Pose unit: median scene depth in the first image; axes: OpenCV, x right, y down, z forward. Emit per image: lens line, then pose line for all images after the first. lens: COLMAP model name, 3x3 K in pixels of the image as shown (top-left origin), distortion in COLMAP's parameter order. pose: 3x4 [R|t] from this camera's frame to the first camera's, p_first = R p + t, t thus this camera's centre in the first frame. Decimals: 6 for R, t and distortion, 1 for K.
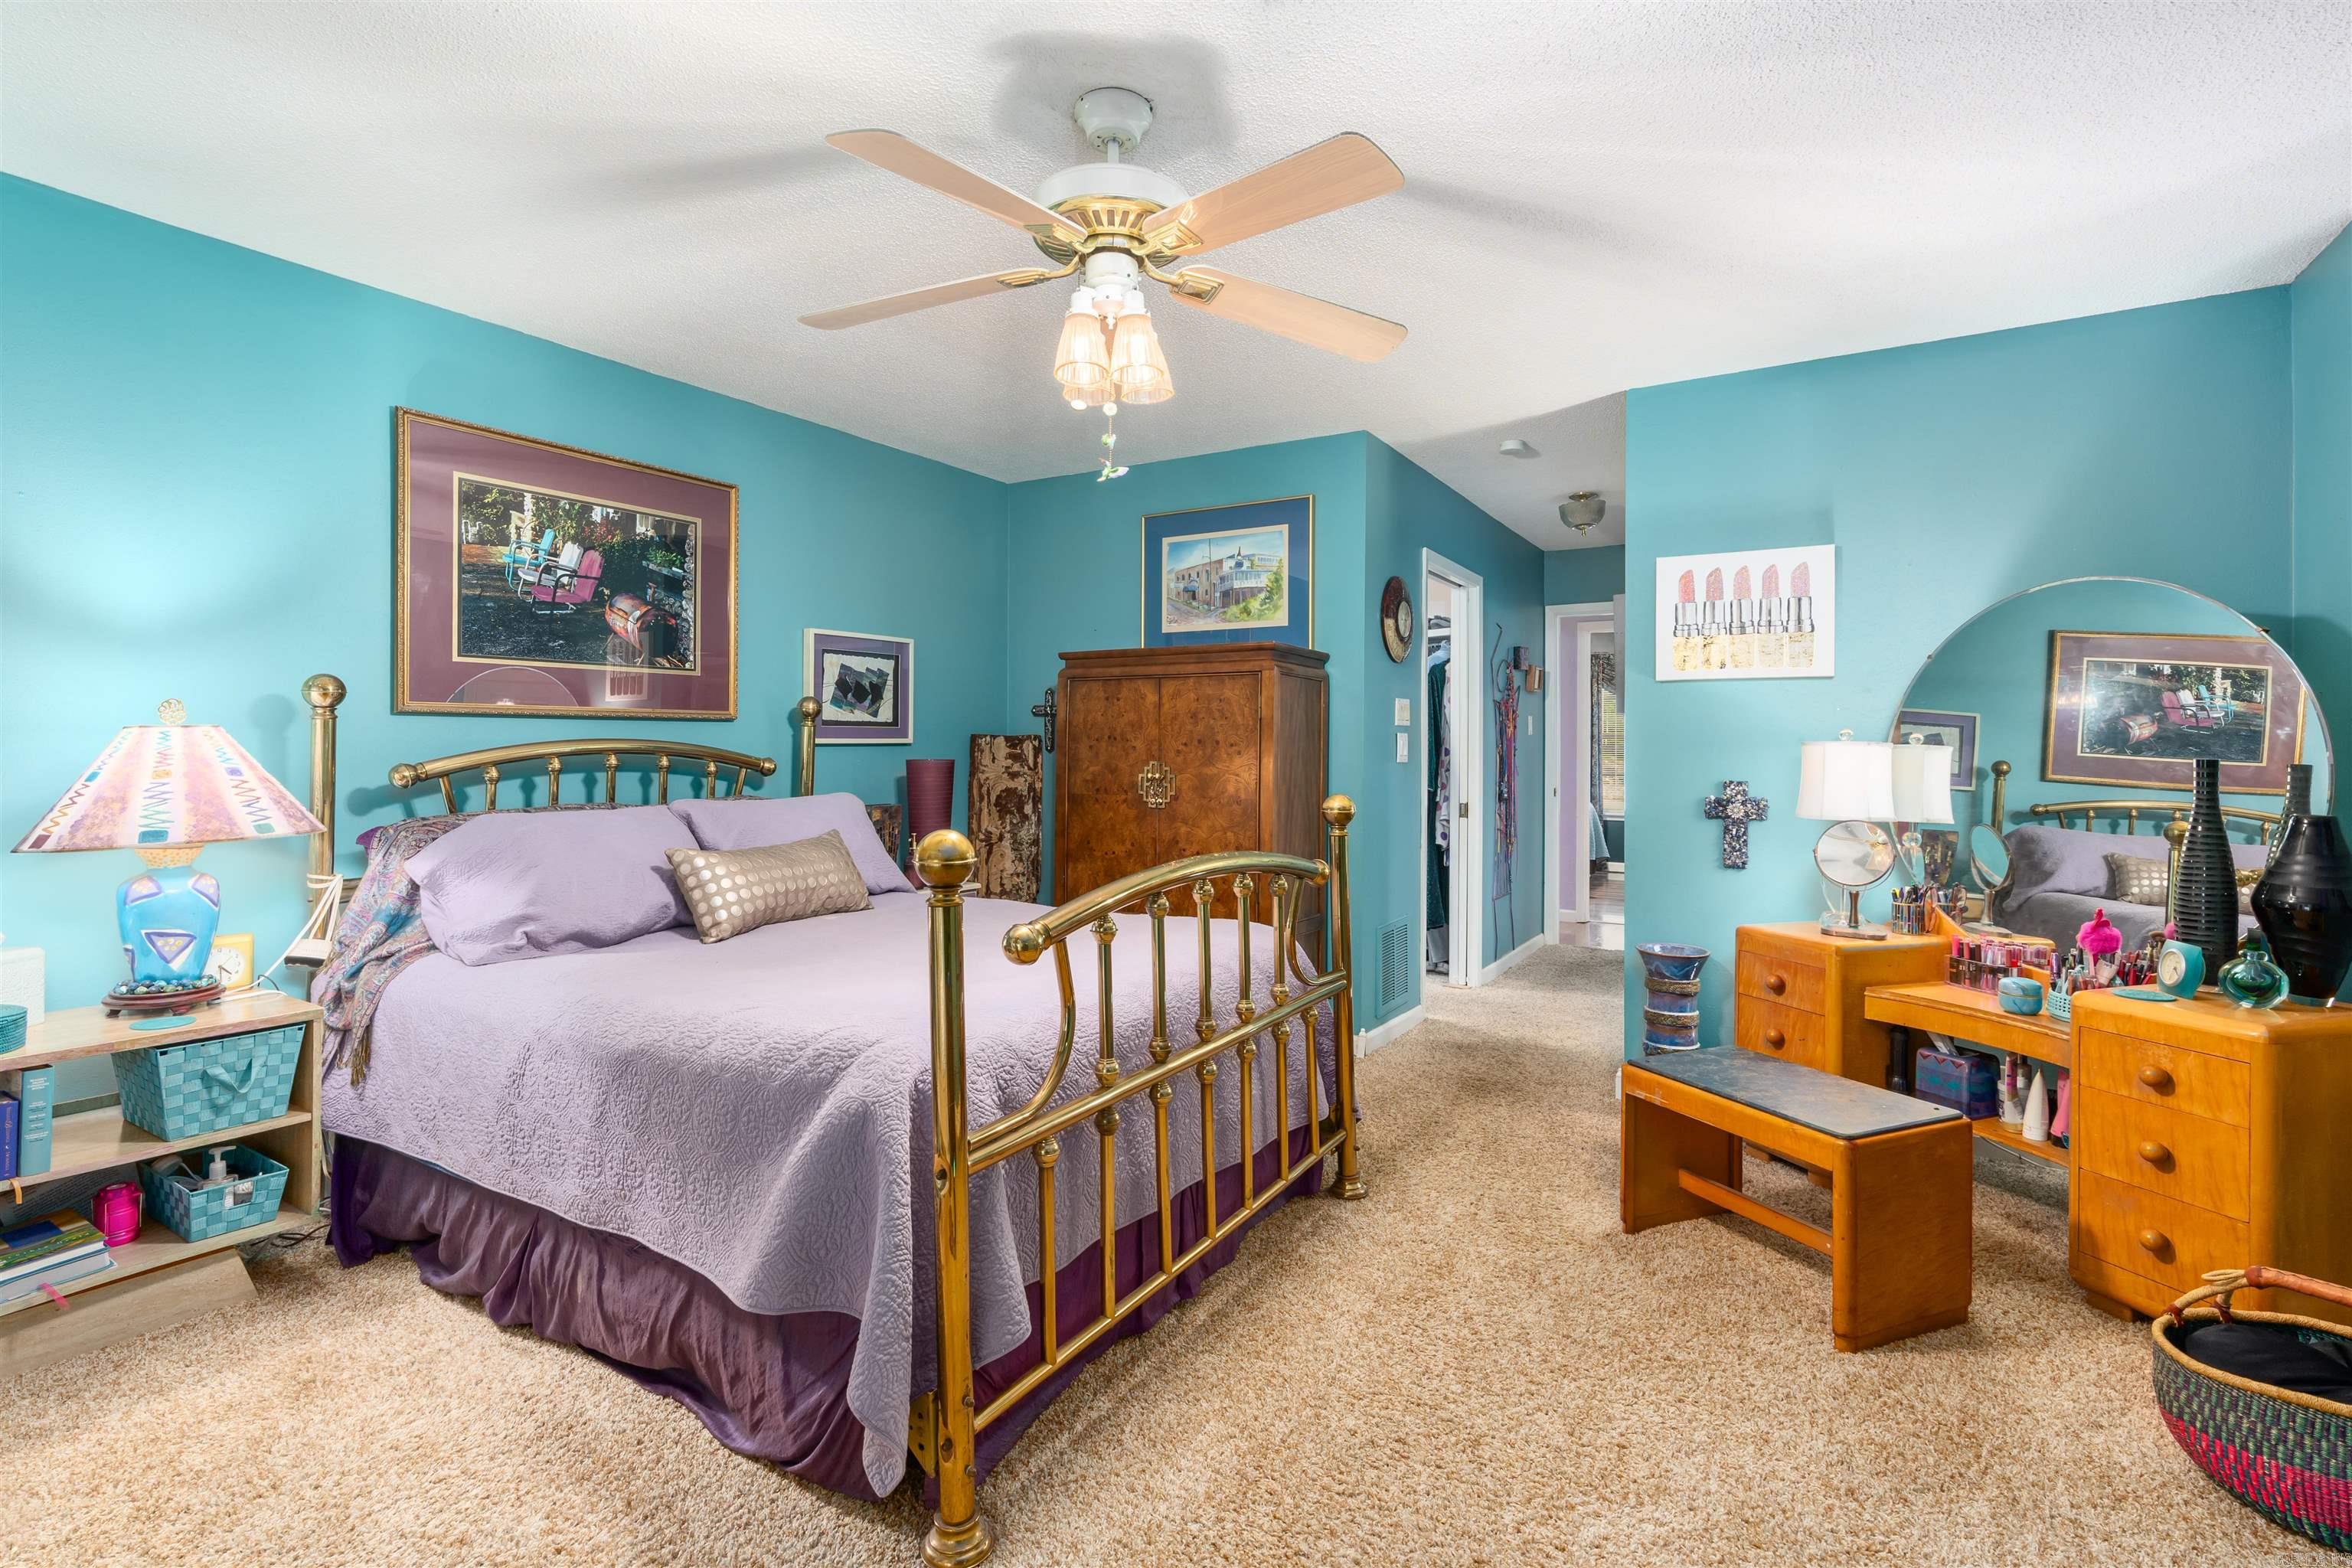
lens RADIAL K [[1084.1, 0, 1177.9], [0, 1084.1, 759.6], [0, 0, 1]] dist [-0.007880, 0.001462]
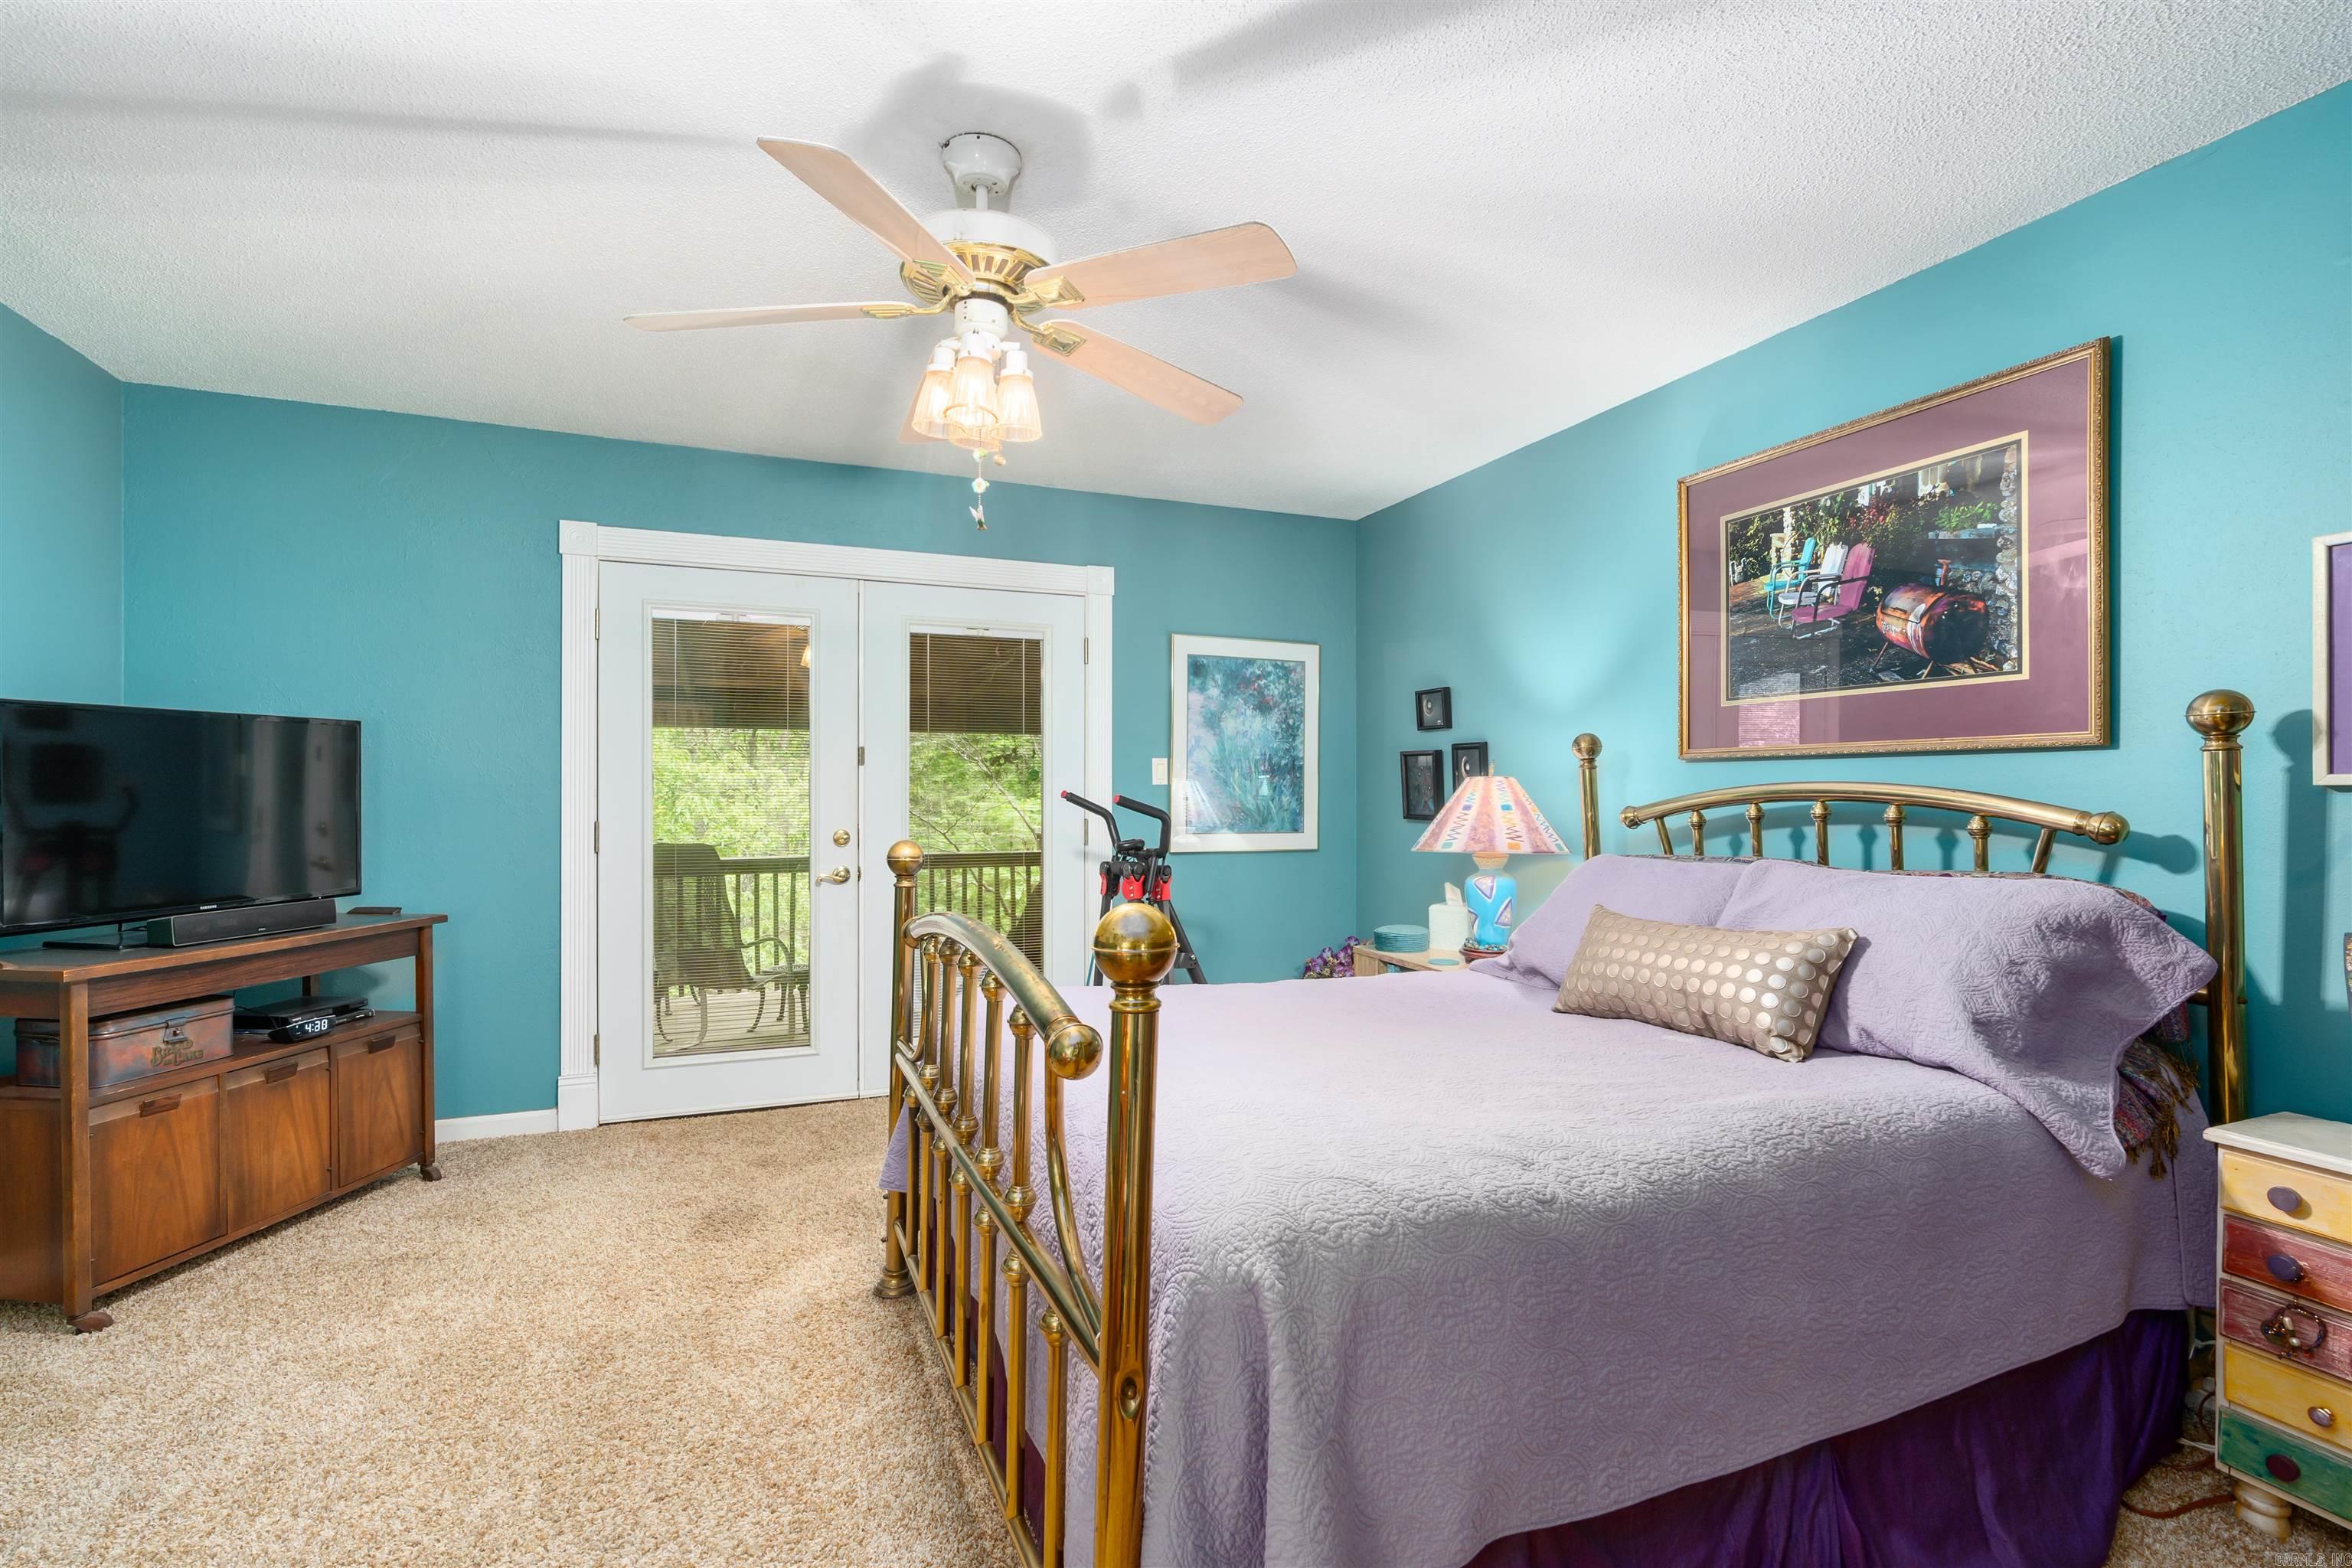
lens RADIAL K [[1084.1, 0, 1175.9], [0, 1084.1, 791.5], [0, 0, 1]] dist [-0.007880, 0.001462]
pose [[-0.598367, -0.001055, -0.801221, 0.400068], [-0.009914, 0.999932, 0.006087, -0.011953], [0.801161, 0.011586, -0.598337, 1.091821]]
